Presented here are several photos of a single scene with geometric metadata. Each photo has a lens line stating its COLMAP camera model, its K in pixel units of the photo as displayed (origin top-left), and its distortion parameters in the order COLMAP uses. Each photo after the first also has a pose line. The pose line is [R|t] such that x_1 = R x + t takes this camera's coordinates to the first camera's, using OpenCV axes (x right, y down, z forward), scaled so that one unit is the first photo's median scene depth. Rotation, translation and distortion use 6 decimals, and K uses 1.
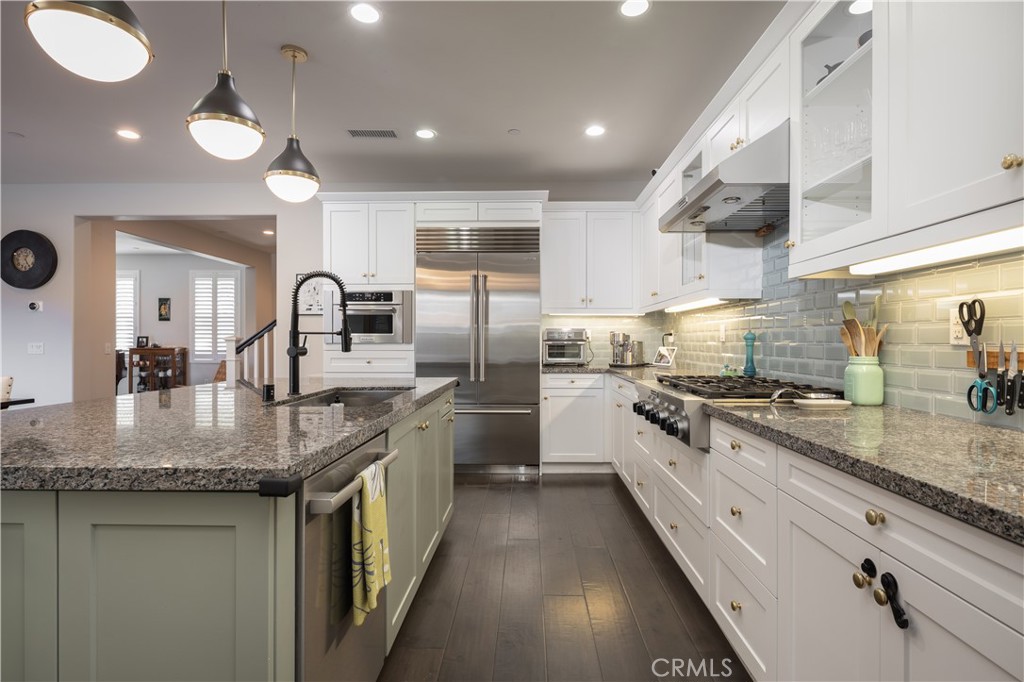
lens RADIAL K [[502.5, 0, 514.1], [0, 502.5, 341.5], [0, 0, 1]] dist [0.011371, -0.001989]
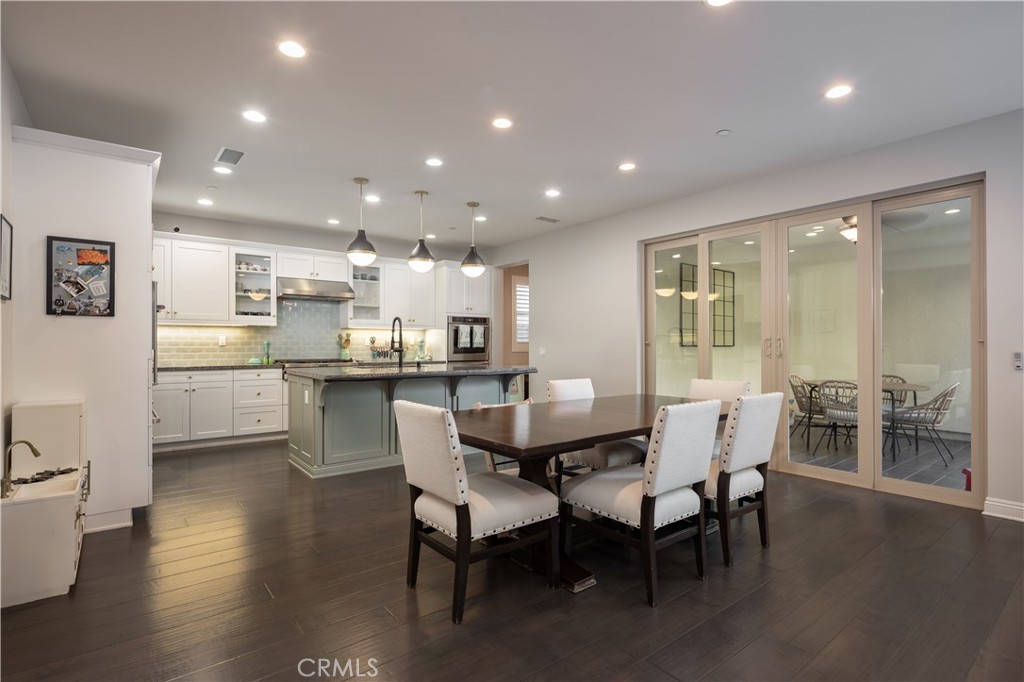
lens RADIAL K [[502.5, 0, 508.6], [0, 502.5, 341.0], [0, 0, 1]] dist [0.011371, -0.001989]
pose [[-0.637282, -0.002354, 0.770627, -1.338919], [-0.000507, 0.999996, 0.002636, -0.017855], [-0.770631, 0.001289, -0.637281, 1.095034]]
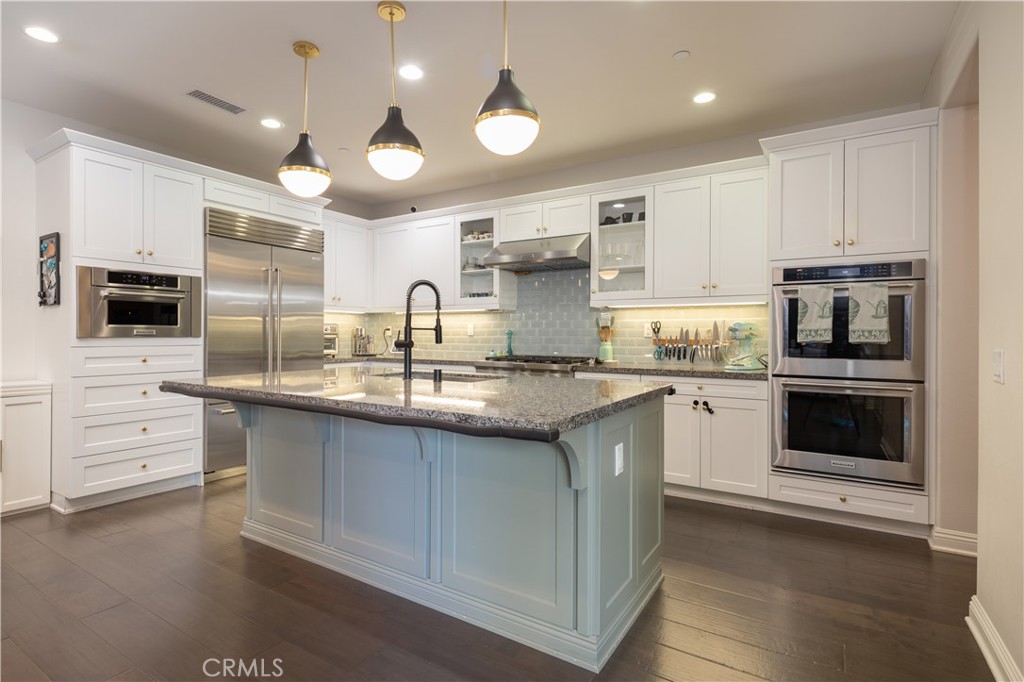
lens RADIAL K [[502.5, 0, 504.3], [0, 502.5, 337.9], [0, 0, 1]] dist [0.011371, -0.001989]
pose [[0.516897, -0.004263, 0.856037, -0.689354], [-0.001480, 0.999982, 0.005873, -0.000714], [-0.856046, -0.004302, 0.516882, 0.088541]]
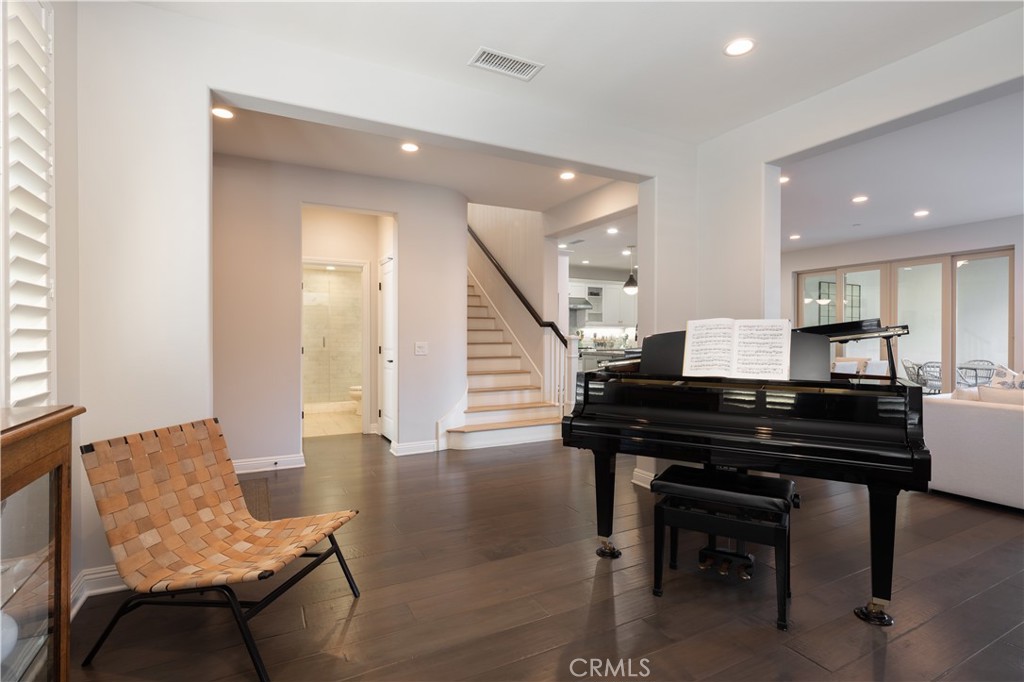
lens RADIAL K [[502.5, 0, 514.8], [0, 502.5, 340.2], [0, 0, 1]] dist [0.011371, -0.001989]
pose [[-0.495218, -0.012352, 0.868681, -1.777590], [0.001130, 0.999889, 0.014862, -0.029235], [-0.868768, 0.008342, -0.495149, 2.021495]]
